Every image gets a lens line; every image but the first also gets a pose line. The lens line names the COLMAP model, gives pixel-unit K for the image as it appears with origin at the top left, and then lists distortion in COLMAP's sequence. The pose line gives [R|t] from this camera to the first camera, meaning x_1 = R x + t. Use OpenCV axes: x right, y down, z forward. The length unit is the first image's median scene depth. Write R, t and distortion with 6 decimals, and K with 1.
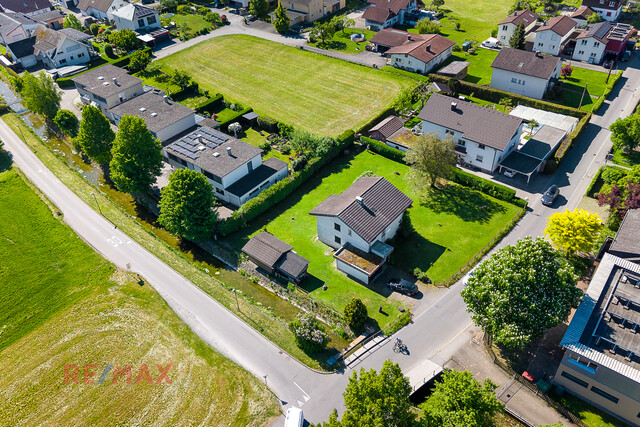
lens RADIAL K [[500.0, 0, 320.0], [0, 500.0, 213.5], [0, 0, 1]] dist [0.097259, -0.173570]
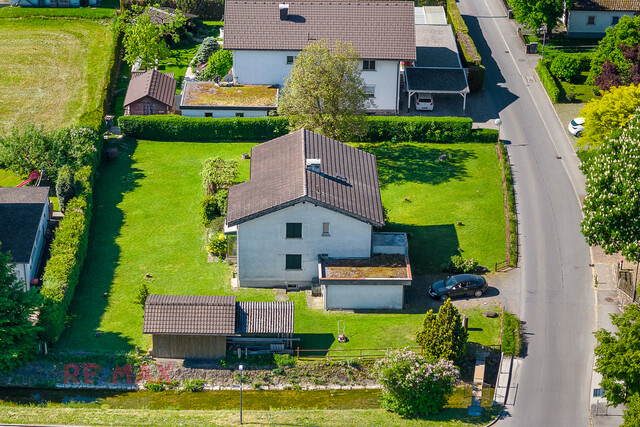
lens RADIAL K [[1490.4, 0, 301.5], [0, 1490.4, 213.4], [0, 0, 1]] dist [-0.128045, 0.079687]
pose [[0.763304, -0.243163, 0.598531, -0.503590], [0.373074, 0.922278, -0.101090, 0.098959], [-0.527431, 0.300459, 0.794696, -0.093378]]
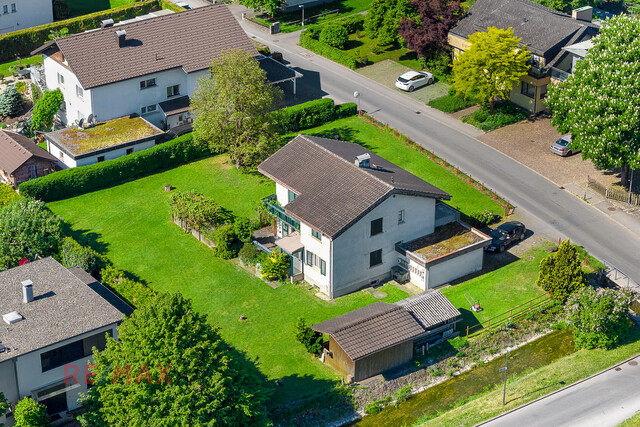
lens RADIAL K [[1490.4, 0, 301.5], [0, 1490.4, 213.4], [0, 0, 1]] dist [-0.128045, 0.079687]
pose [[0.259179, -0.396327, 0.880767, -0.775264], [0.607343, 0.775942, 0.170438, -0.169308], [-0.750973, 0.490754, 0.441814, 0.251950]]
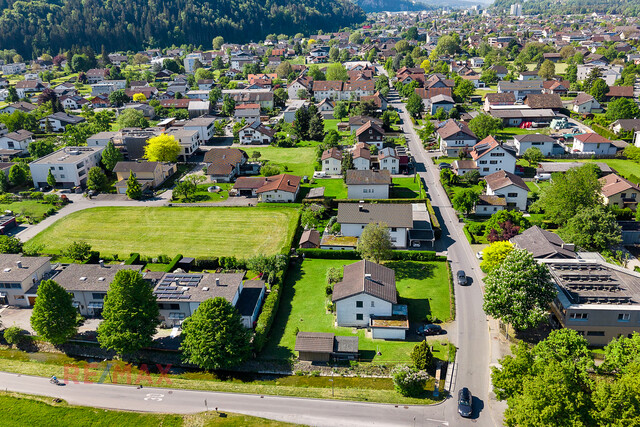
lens RADIAL K [[500.0, 0, 320.0], [0, 500.0, 213.5], [0, 0, 1]] dist [0.097259, -0.173570]
pose [[0.833792, -0.189507, 0.518535, -0.379602], [0.346188, 0.911109, -0.223683, 0.039954], [-0.430052, 0.366016, 0.825280, -0.007985]]
